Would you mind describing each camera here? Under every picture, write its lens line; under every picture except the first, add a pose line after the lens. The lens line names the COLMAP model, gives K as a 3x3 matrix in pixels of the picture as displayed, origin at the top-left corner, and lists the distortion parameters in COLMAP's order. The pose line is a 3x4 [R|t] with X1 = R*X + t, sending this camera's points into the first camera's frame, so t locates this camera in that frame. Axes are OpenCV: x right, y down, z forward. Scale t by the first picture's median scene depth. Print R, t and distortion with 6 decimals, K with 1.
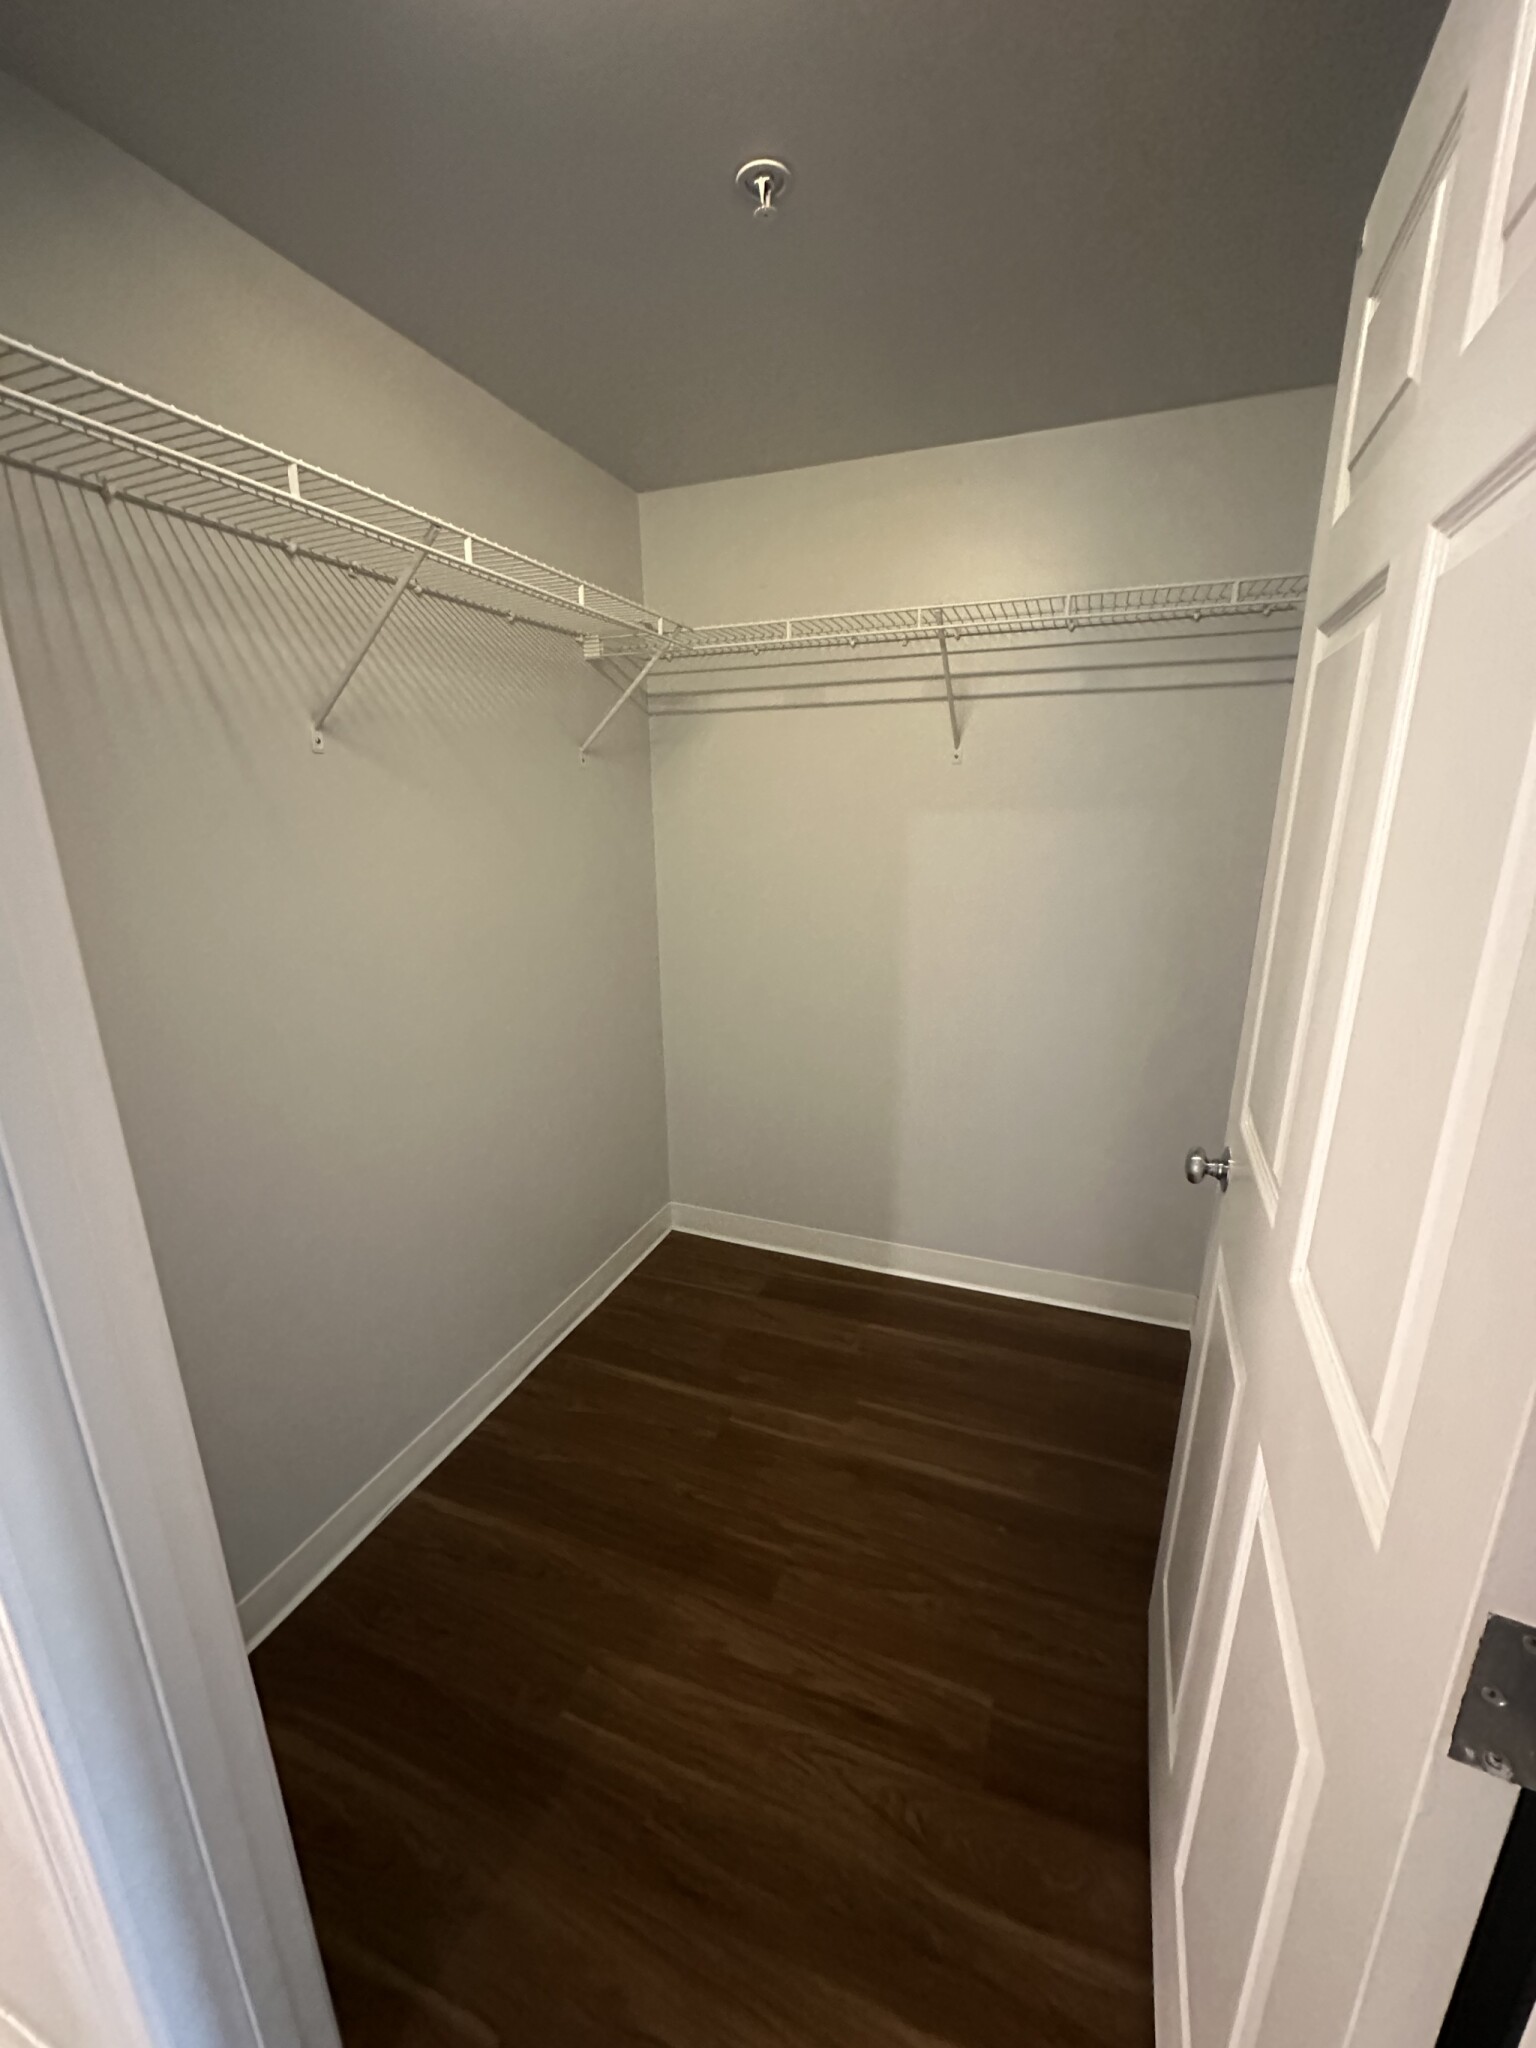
lens RADIAL K [[816.1, 0, 768.0], [0, 816.1, 1024.0], [0, 0, 1]] dist [-0.000482, -0.000032]
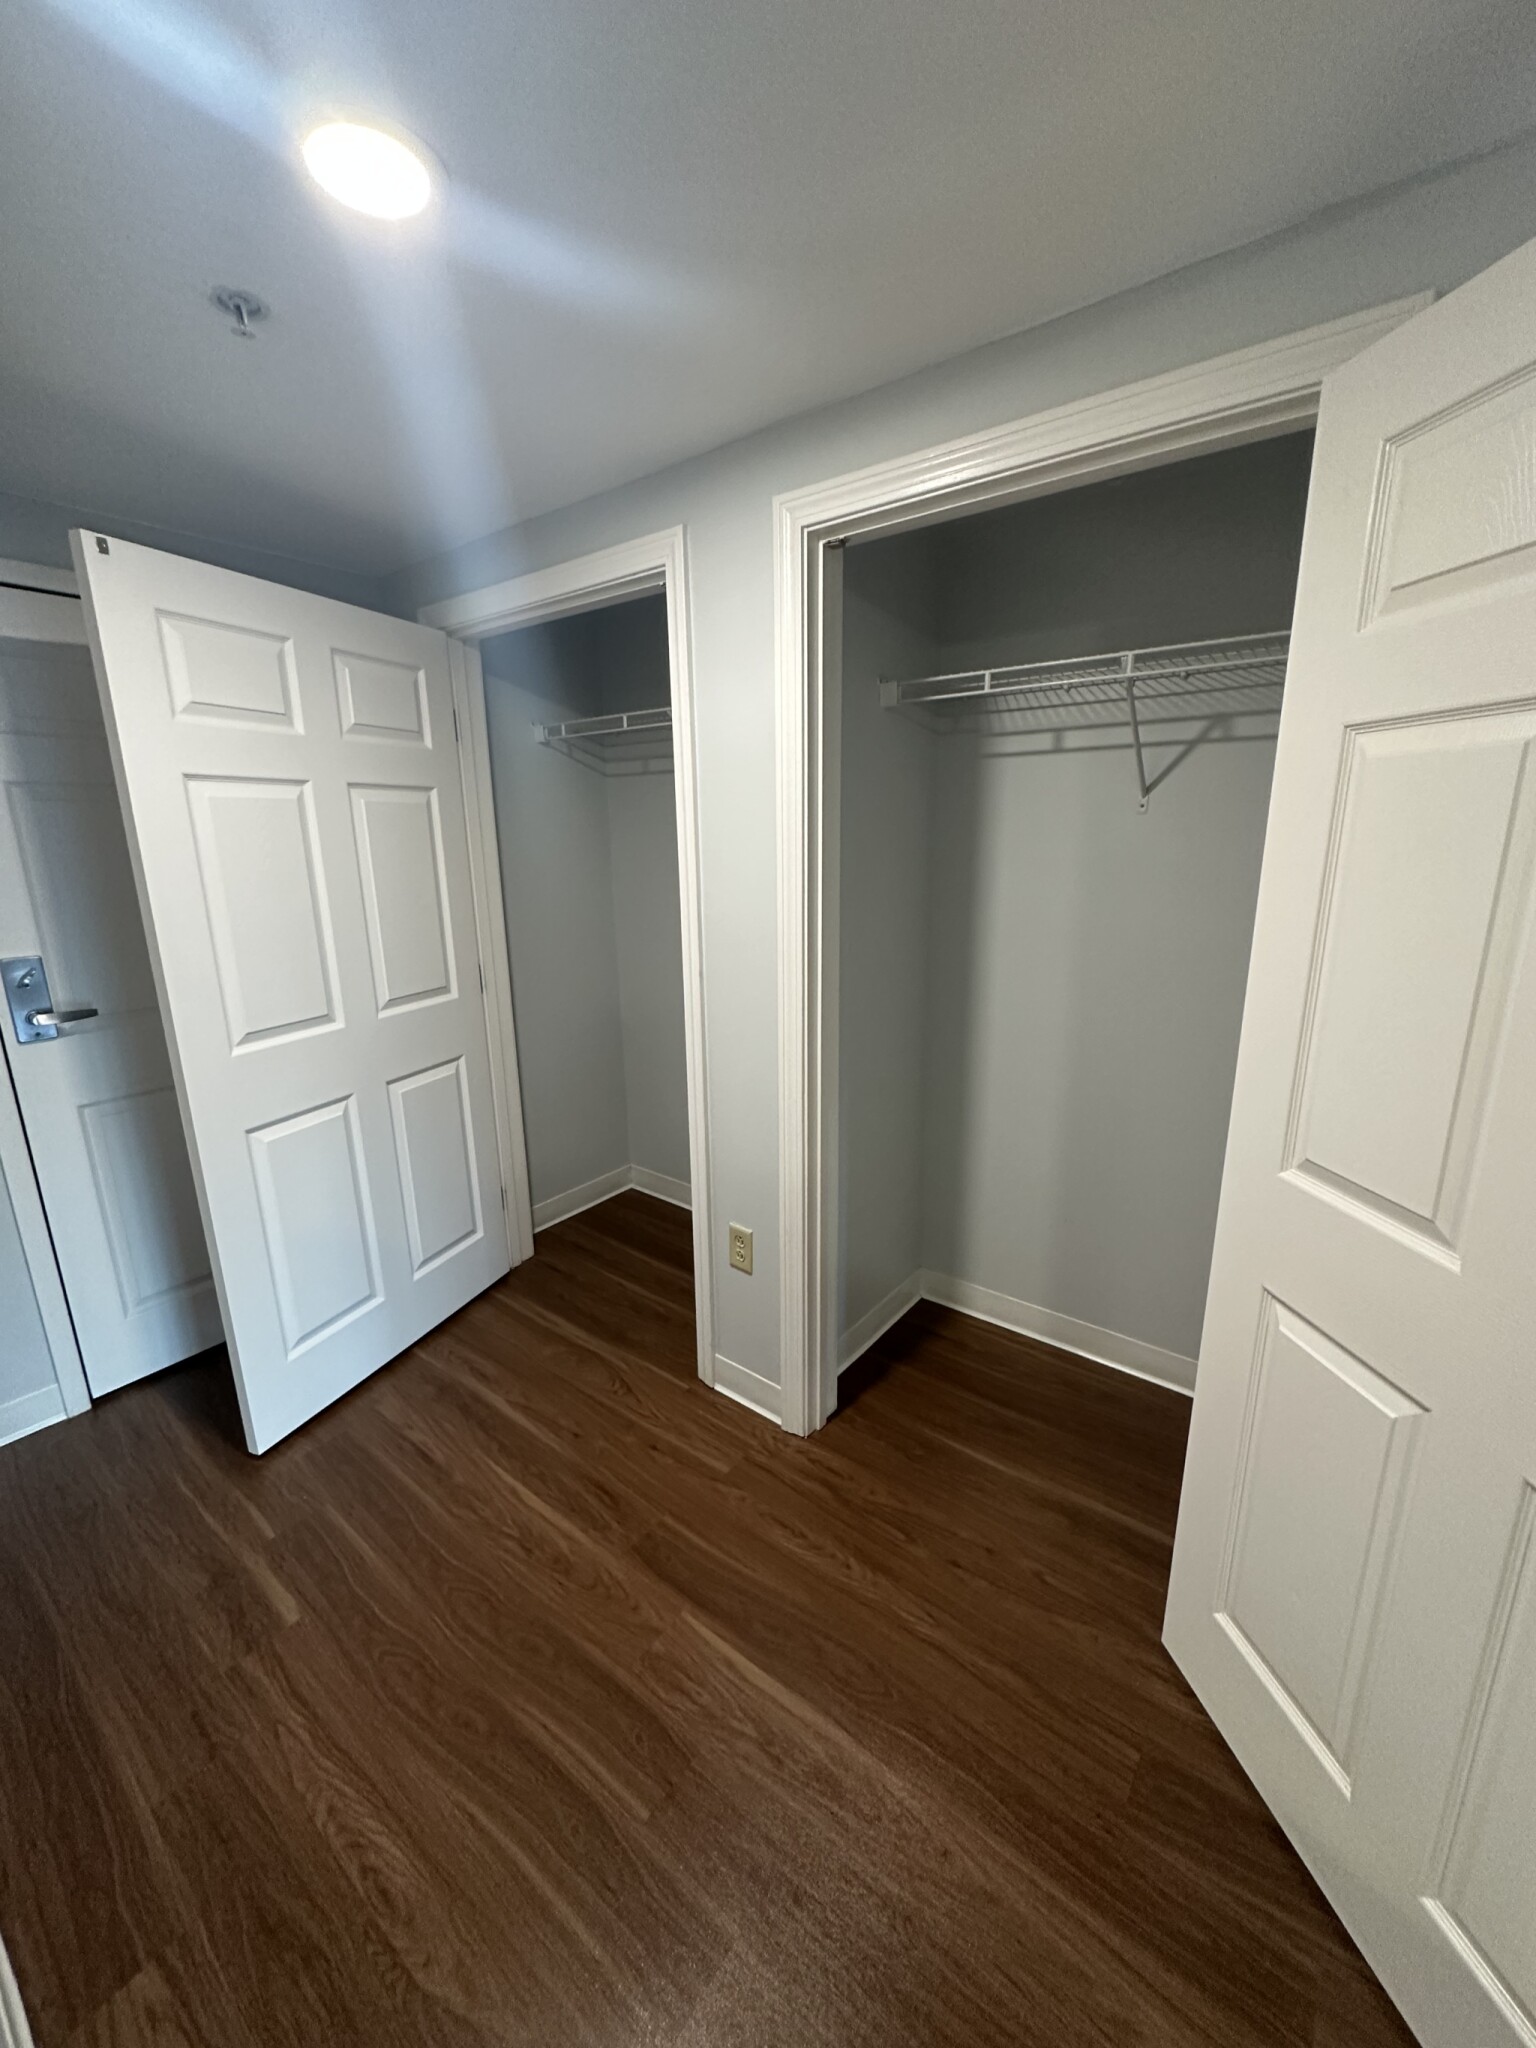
lens RADIAL K [[816.1, 0, 768.0], [0, 816.1, 1024.0], [0, 0, 1]] dist [-0.000482, -0.000032]
pose [[0.931874, 0.100357, -0.348626, 0.187227], [-0.116430, 0.992874, -0.025403, 0.005163], [0.343592, 0.064263, 0.936918, -0.037732]]
